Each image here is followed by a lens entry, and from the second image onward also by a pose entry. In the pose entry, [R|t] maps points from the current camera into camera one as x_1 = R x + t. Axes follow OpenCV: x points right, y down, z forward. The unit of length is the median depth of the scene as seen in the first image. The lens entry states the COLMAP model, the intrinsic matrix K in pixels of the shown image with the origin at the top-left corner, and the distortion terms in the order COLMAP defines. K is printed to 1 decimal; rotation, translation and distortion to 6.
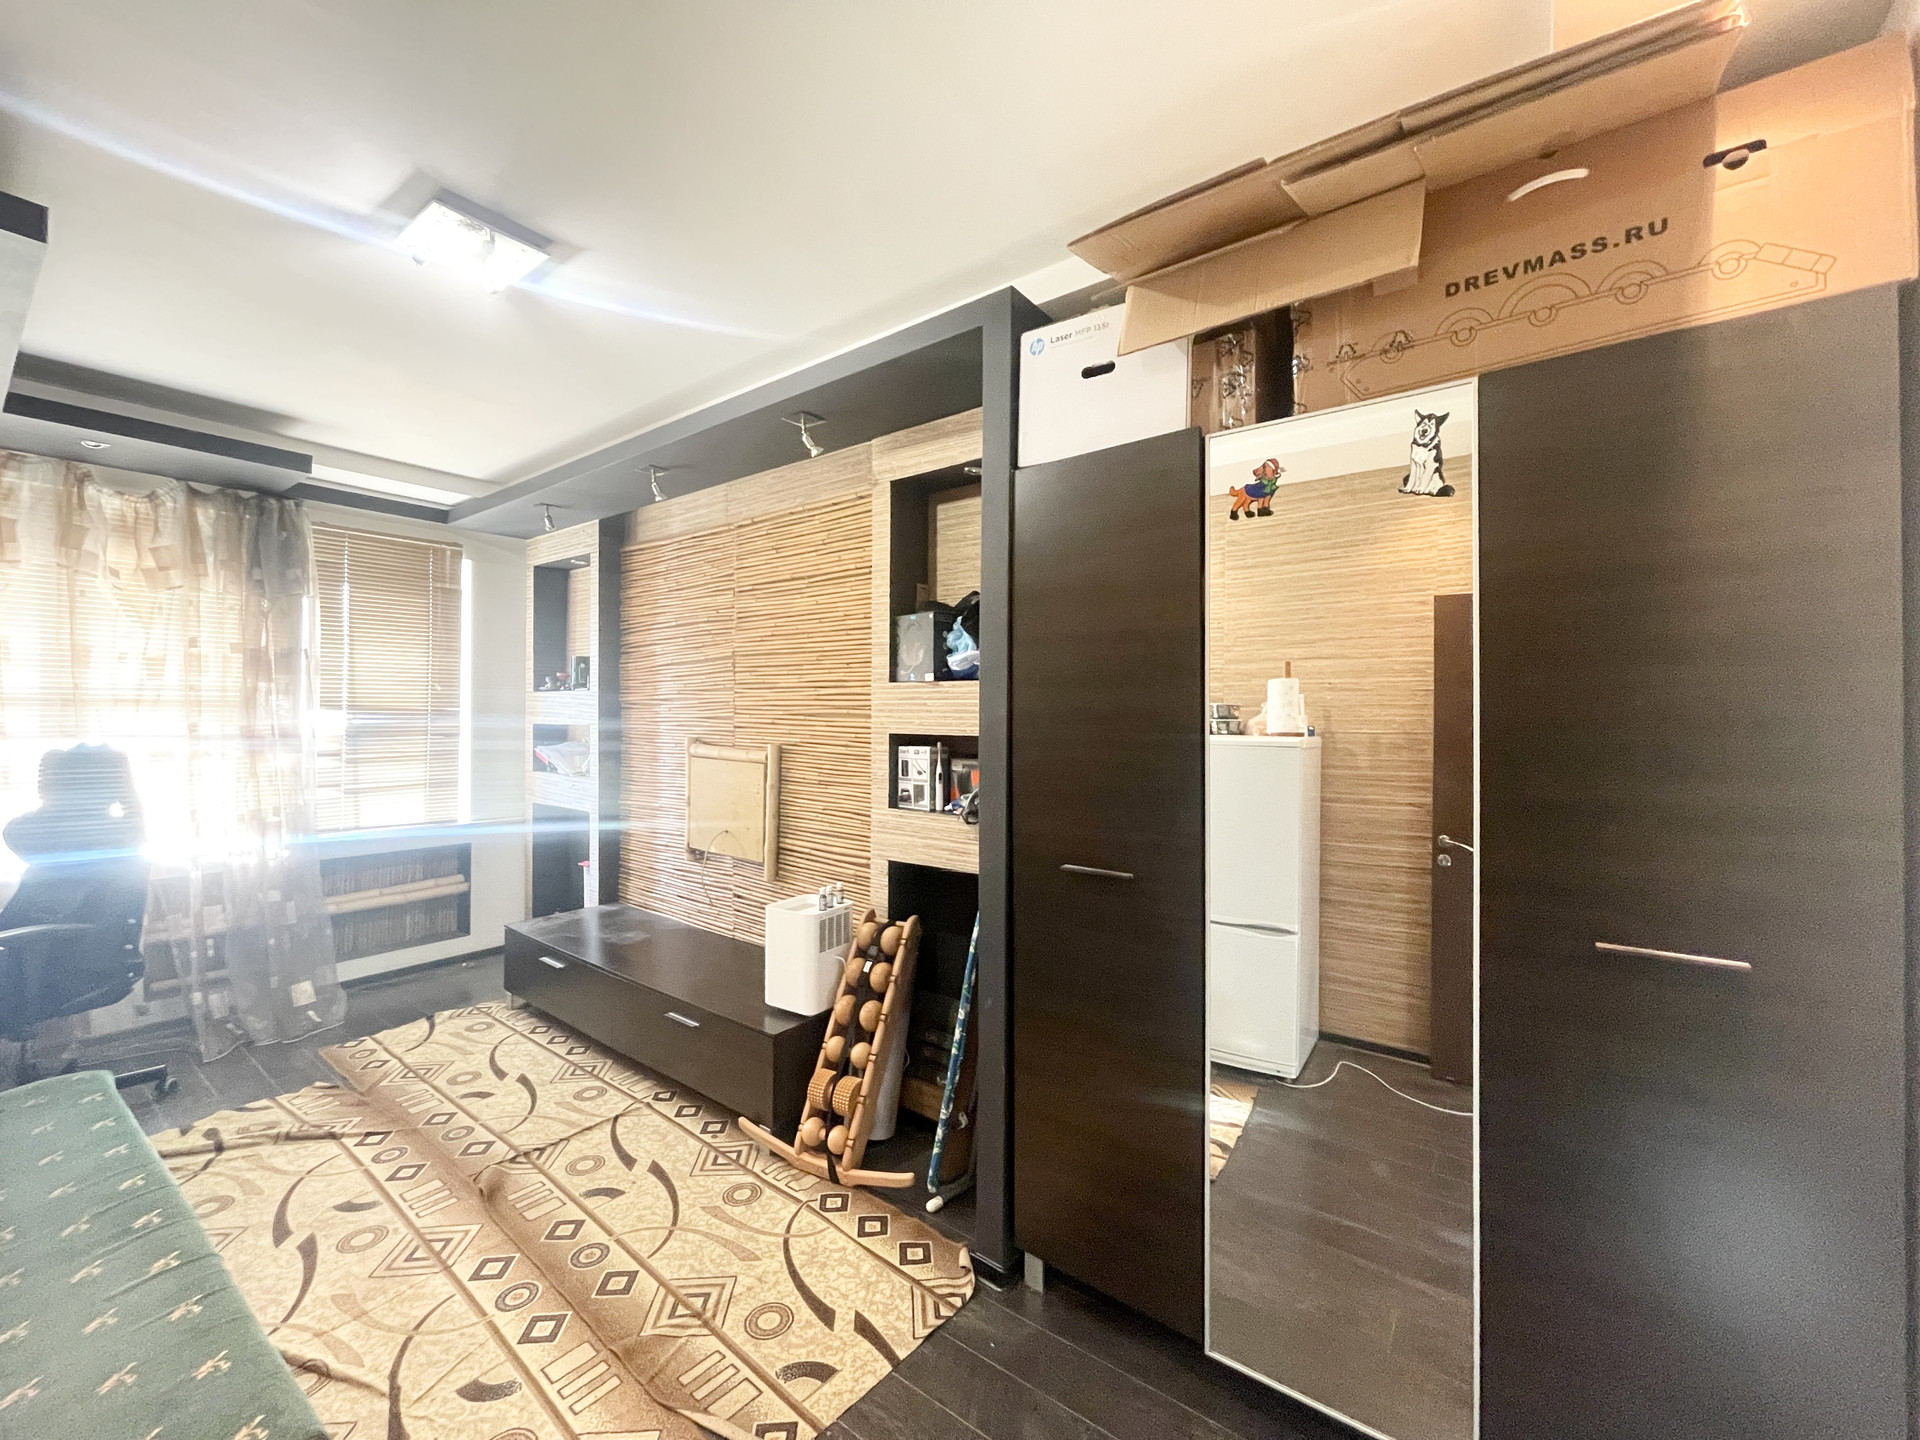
lens RADIAL K [[782.3, 0, 952.0], [0, 782.3, 715.6], [0, 0, 1]] dist [-0.000684, 0.002375]
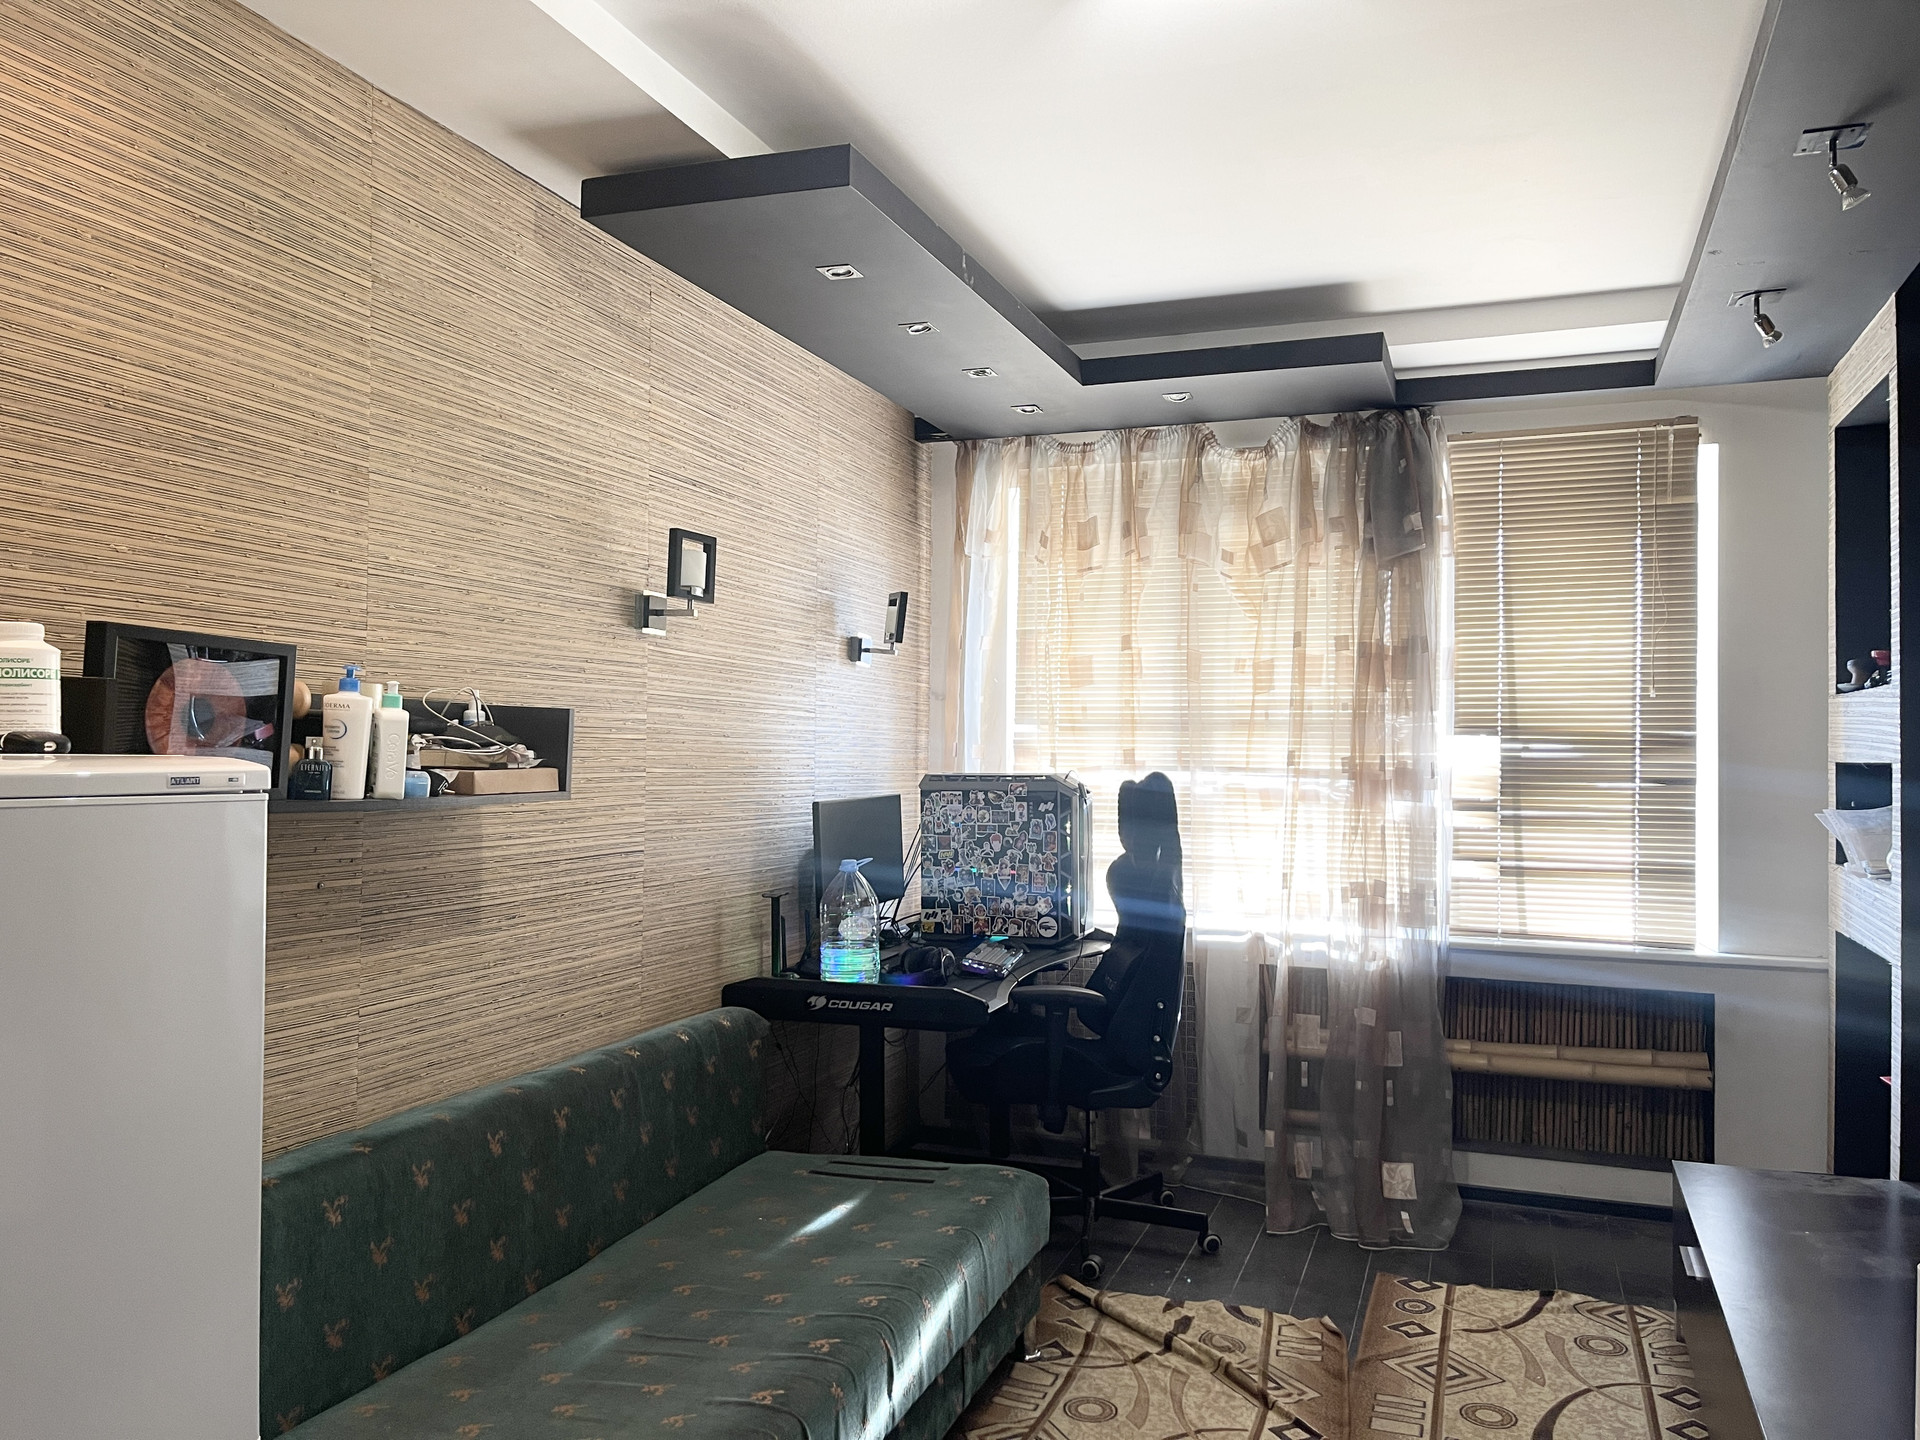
lens RADIAL K [[1453.2, 0, 950.5], [0, 1453.2, 730.8], [0, 0, 1]] dist [0.050508, -0.045018]
pose [[0.282514, -0.015087, -0.959144, 0.231644], [-0.011519, 0.999751, -0.019119, 0.020207], [0.959194, 0.016449, 0.282270, 0.346463]]
